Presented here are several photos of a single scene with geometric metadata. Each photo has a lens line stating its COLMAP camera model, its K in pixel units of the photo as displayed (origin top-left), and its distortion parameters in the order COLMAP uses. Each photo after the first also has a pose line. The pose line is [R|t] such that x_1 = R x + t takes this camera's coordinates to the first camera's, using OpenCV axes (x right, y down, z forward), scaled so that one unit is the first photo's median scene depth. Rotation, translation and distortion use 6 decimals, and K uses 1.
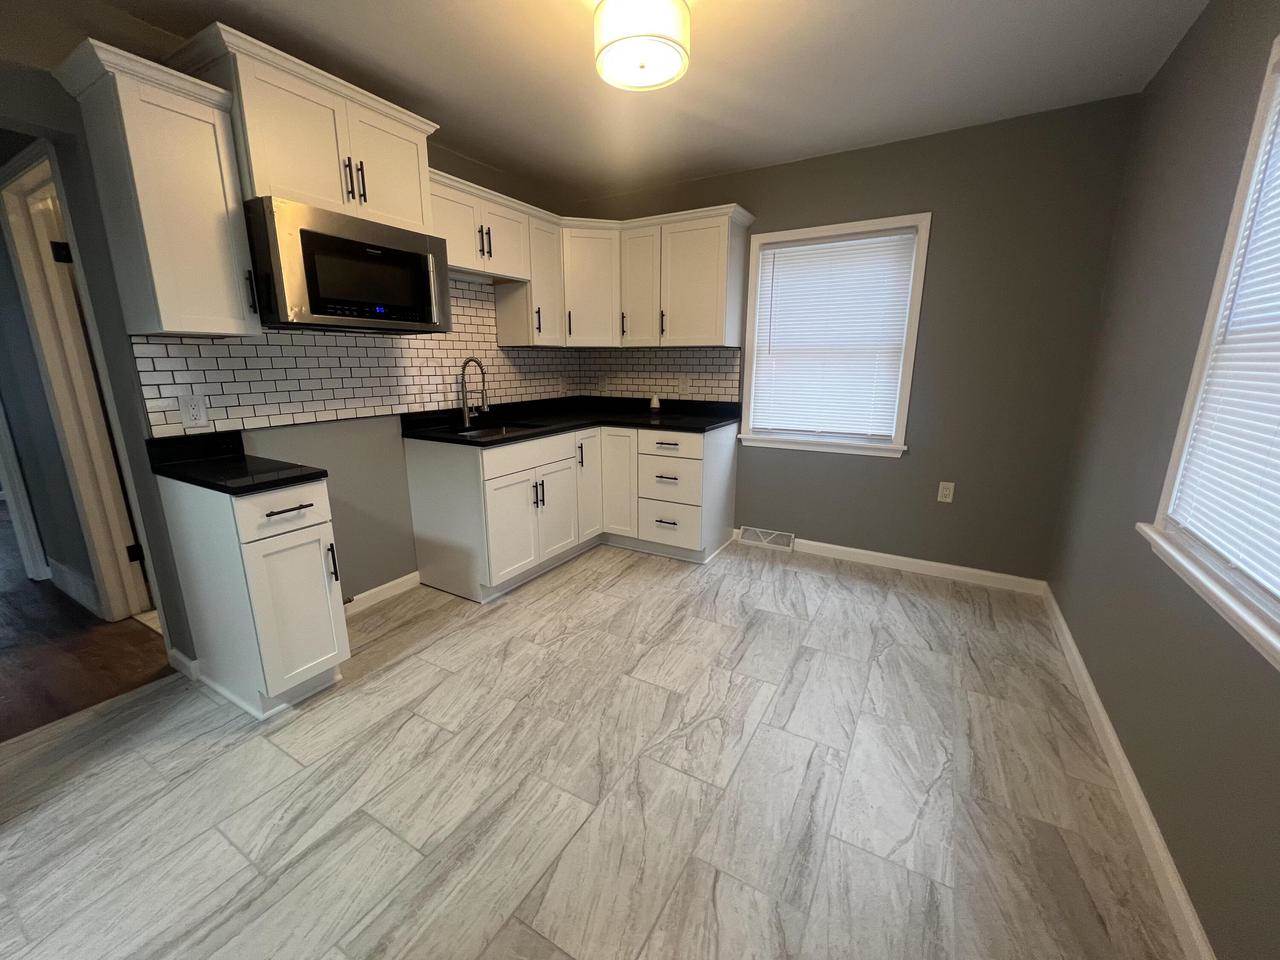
lens RADIAL K [[514.1, 0, 636.1], [0, 514.1, 478.6], [0, 0, 1]] dist [-0.001608, 0.000002]
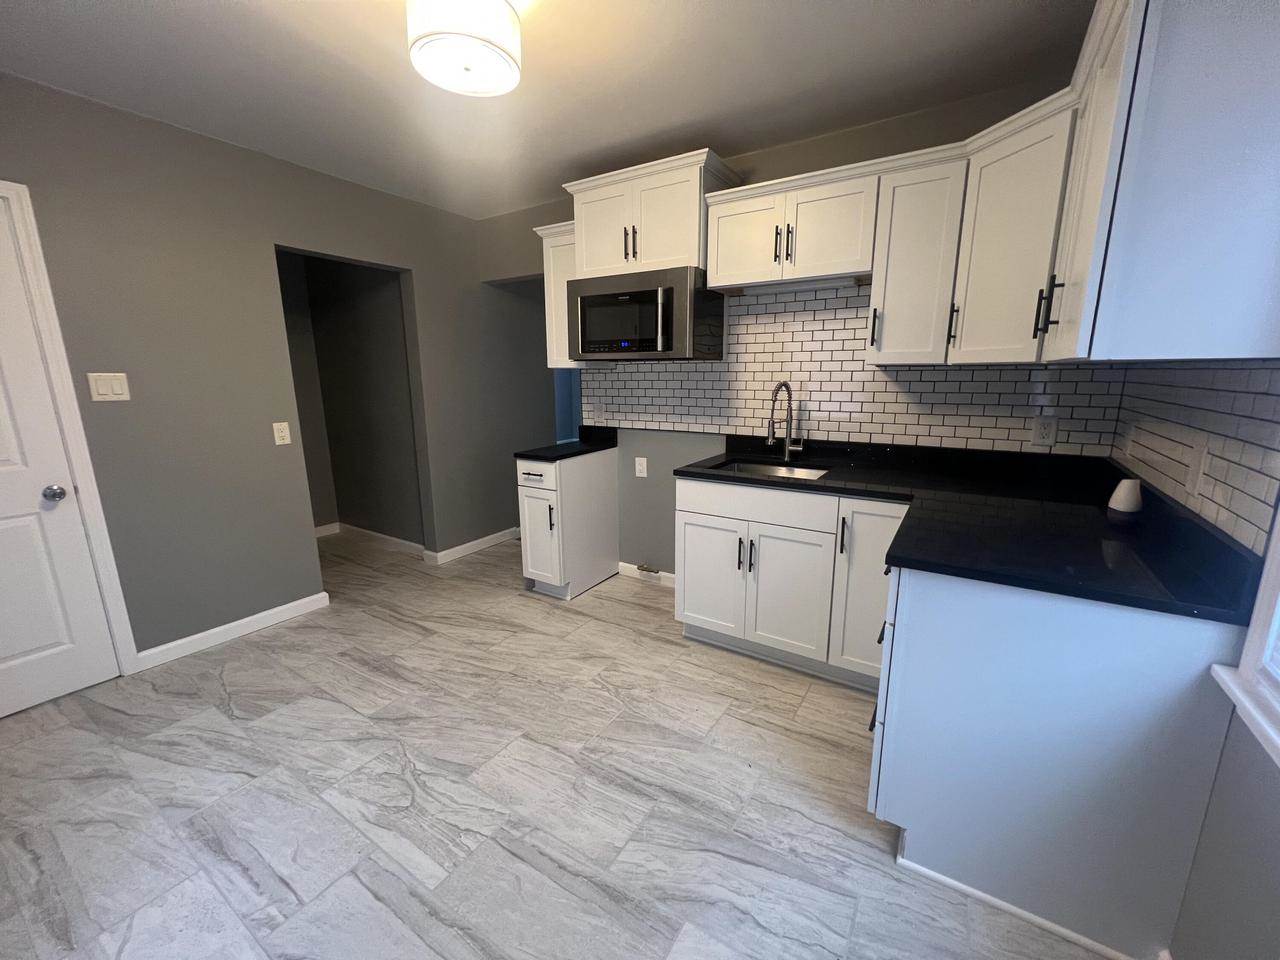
lens RADIAL K [[514.1, 0, 636.1], [0, 514.1, 478.6], [0, 0, 1]] dist [-0.001608, 0.000002]
pose [[-0.042099, 0.202141, -0.978451, 0.683104], [-0.218963, 0.953645, 0.206437, -0.249551], [0.974824, 0.222936, 0.004114, 0.967731]]
